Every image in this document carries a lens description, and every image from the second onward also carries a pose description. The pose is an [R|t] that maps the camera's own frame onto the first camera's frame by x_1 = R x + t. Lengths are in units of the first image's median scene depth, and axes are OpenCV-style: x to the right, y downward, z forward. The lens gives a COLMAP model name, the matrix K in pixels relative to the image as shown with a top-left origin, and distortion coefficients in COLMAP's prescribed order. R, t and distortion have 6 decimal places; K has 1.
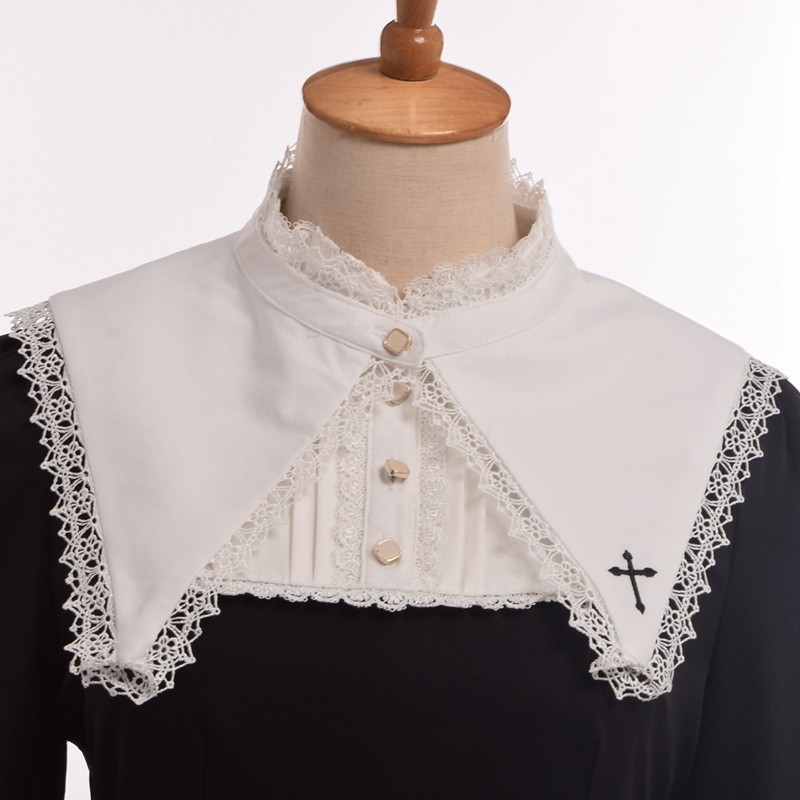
lens RADIAL K [[4001.2, 0, 397.4], [0, 4001.2, 404.6], [0, 0, 1]] dist [0.932657, 0.000000]
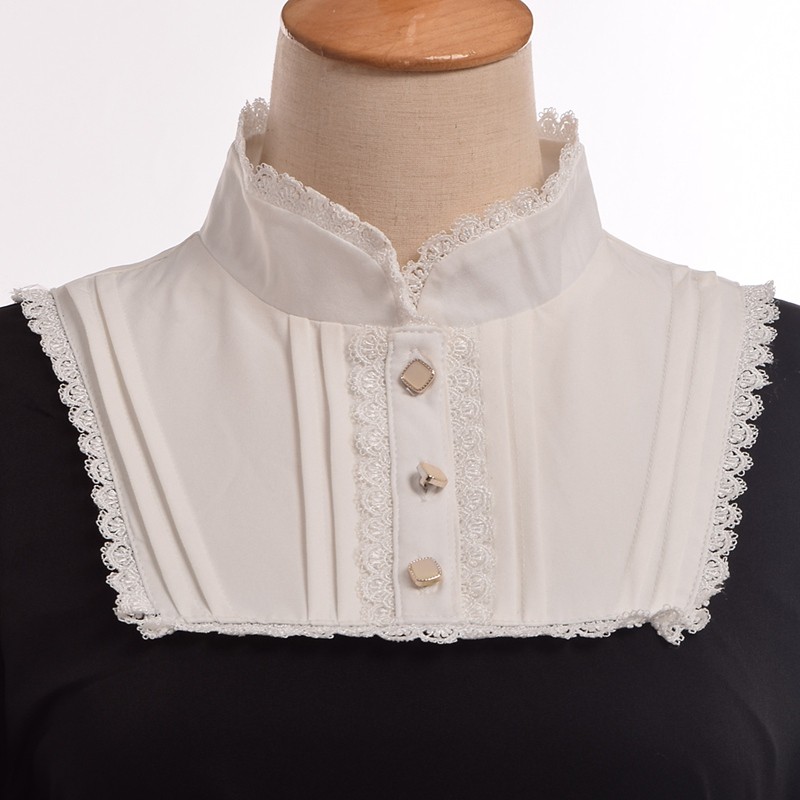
lens RADIAL K [[4001.2, 0, 397.3], [0, 4001.2, 392.7], [0, 0, 1]] dist [0.932657, 0.000000]
pose [[0.996946, -0.078094, -0.000664, -0.004660], [0.078097, 0.996888, 0.010711, -0.009493], [-0.000174, -0.010730, 0.999942, 0.182512]]
